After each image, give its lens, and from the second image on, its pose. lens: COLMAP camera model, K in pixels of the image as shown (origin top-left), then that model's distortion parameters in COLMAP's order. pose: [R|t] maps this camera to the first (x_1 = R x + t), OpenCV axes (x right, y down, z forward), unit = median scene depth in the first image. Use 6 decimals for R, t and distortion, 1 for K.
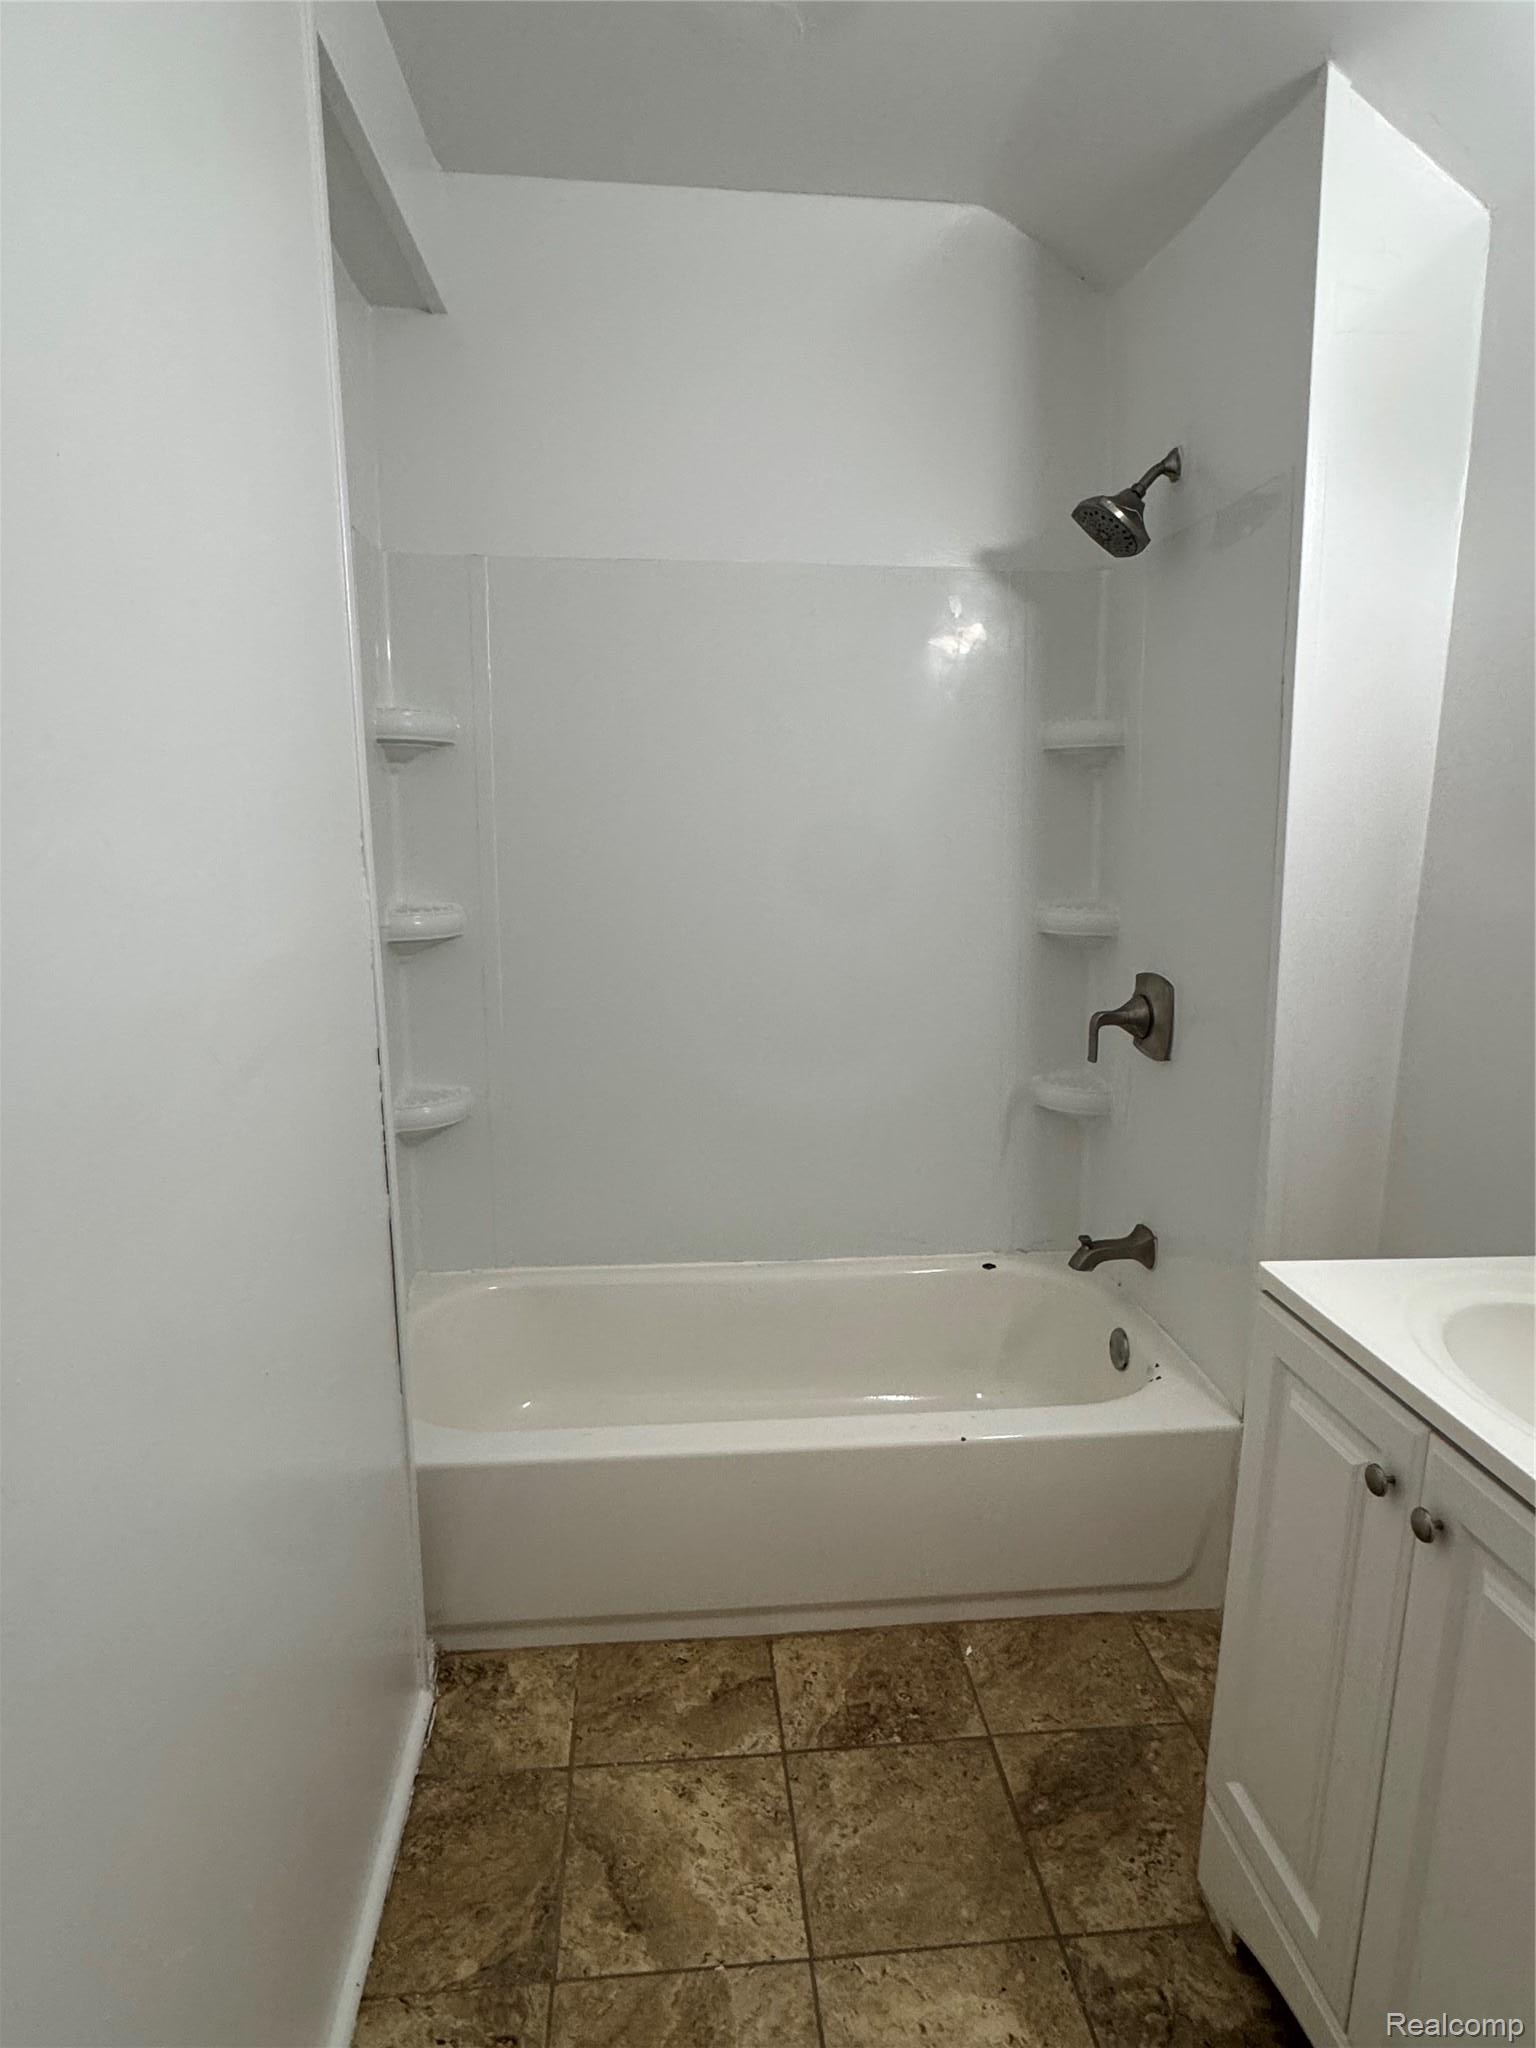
lens RADIAL K [[1158.5, 0, 765.3], [0, 1158.5, 1032.4], [0, 0, 1]] dist [-0.006117, -0.000688]
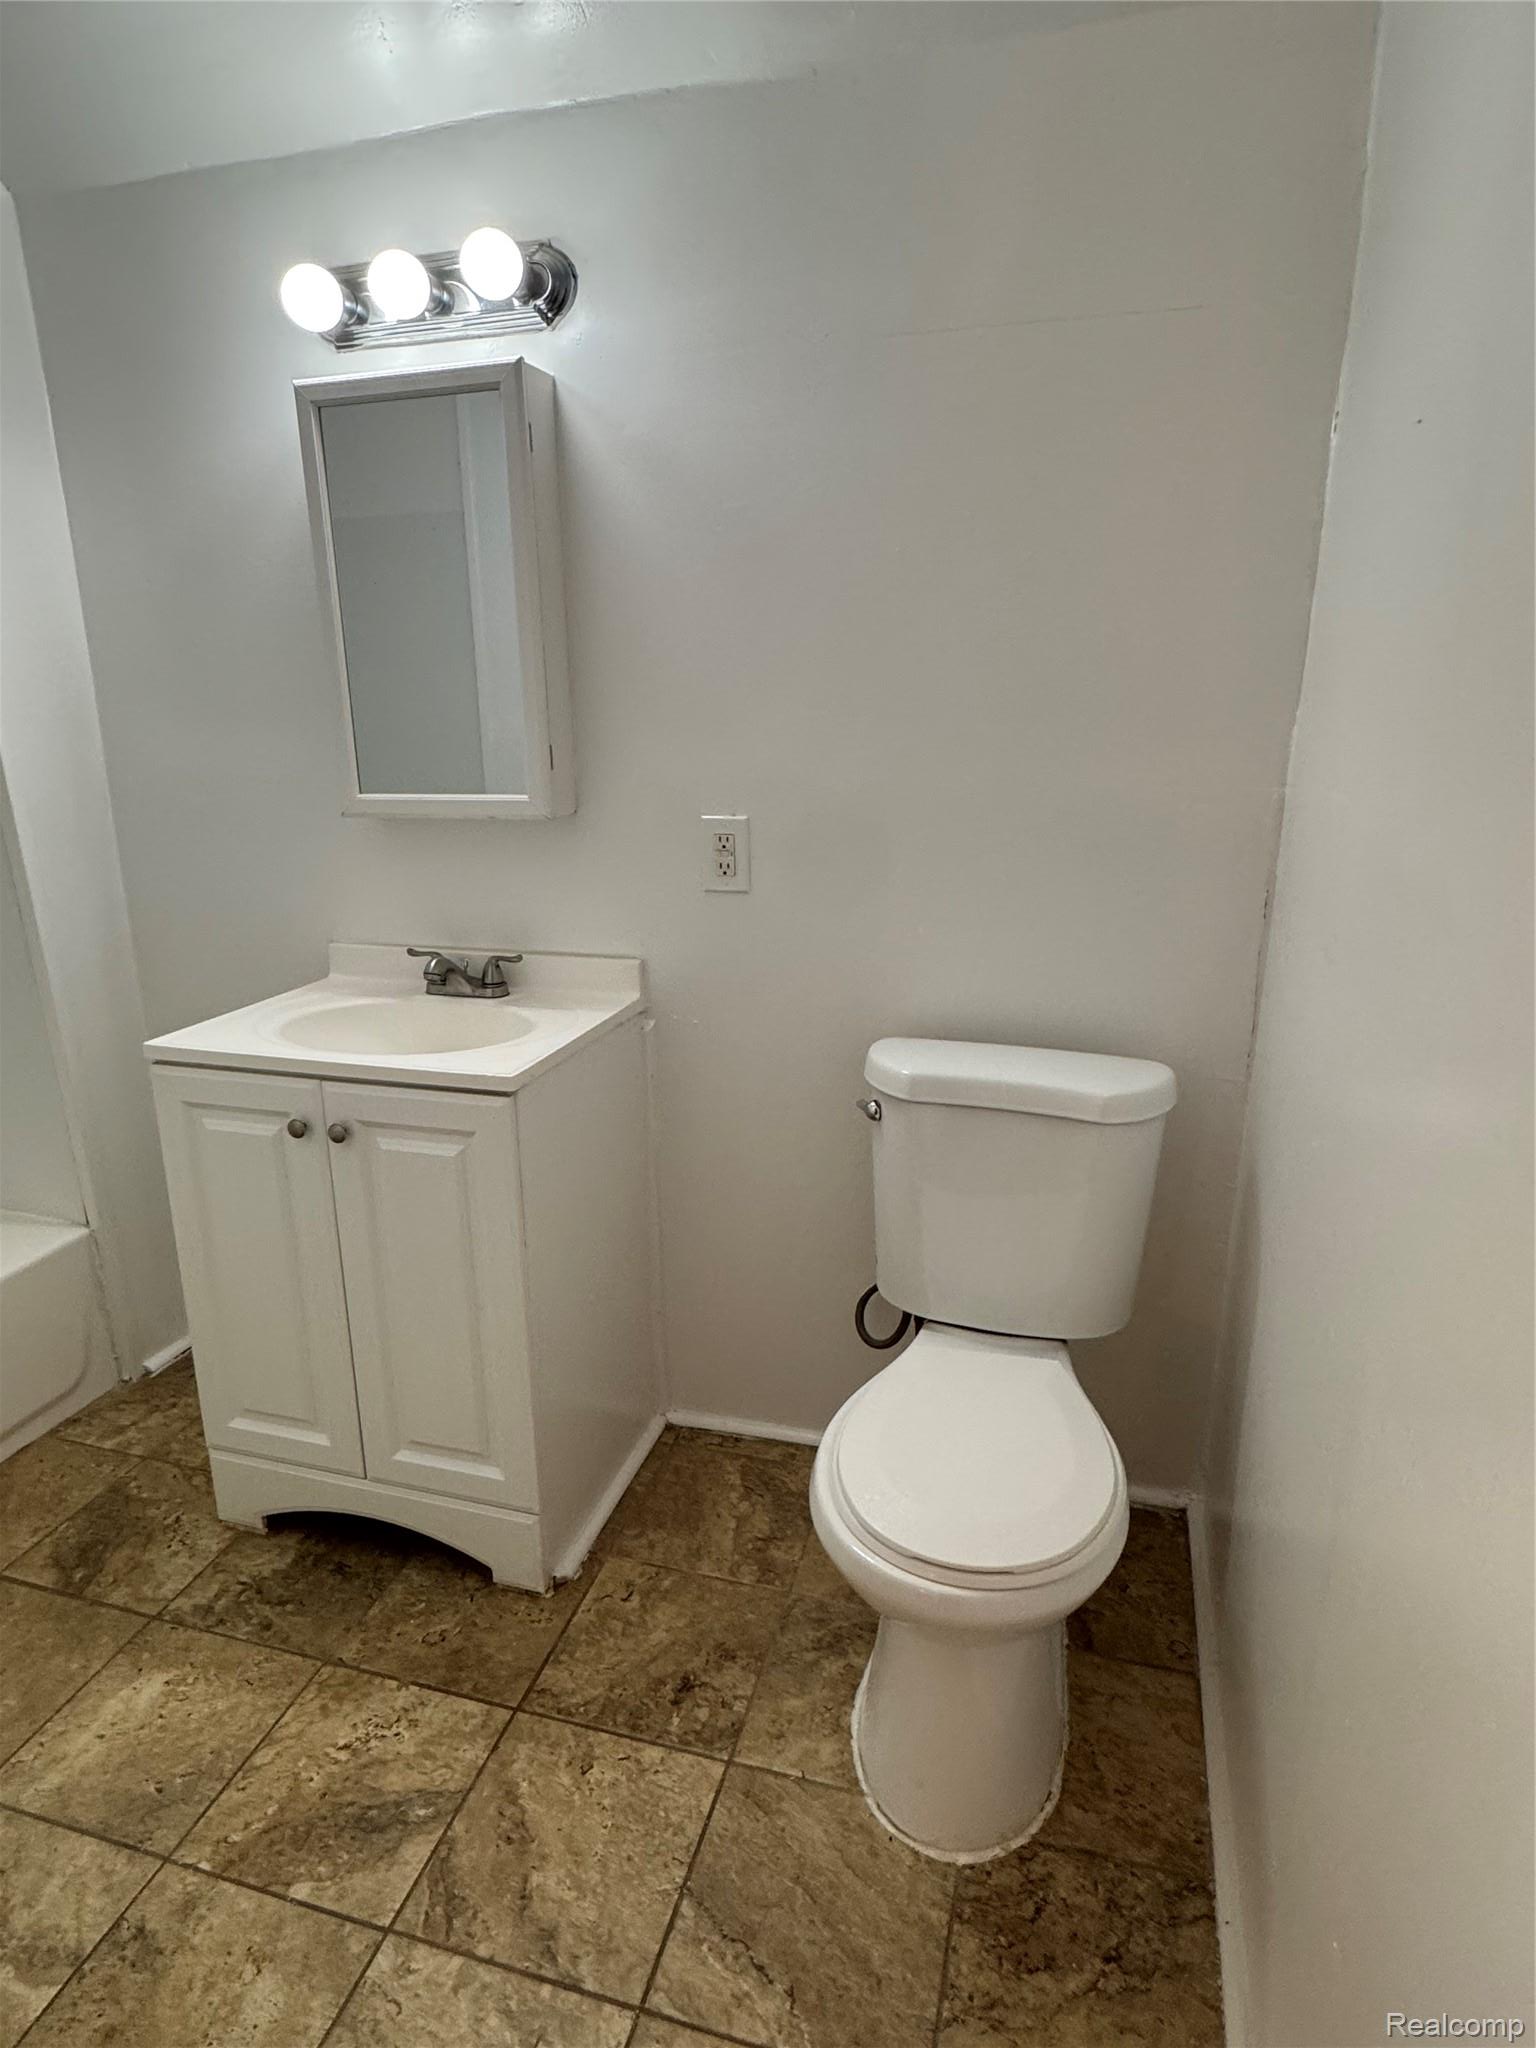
lens RADIAL K [[1158.5, 0, 771.7], [0, 1158.5, 1025.7], [0, 0, 1]] dist [-0.006117, -0.000688]
pose [[0.363673, -0.265136, 0.892997, -0.439803], [0.191751, 0.959416, 0.206766, 0.036926], [-0.911577, 0.096038, 0.399754, -0.169295]]
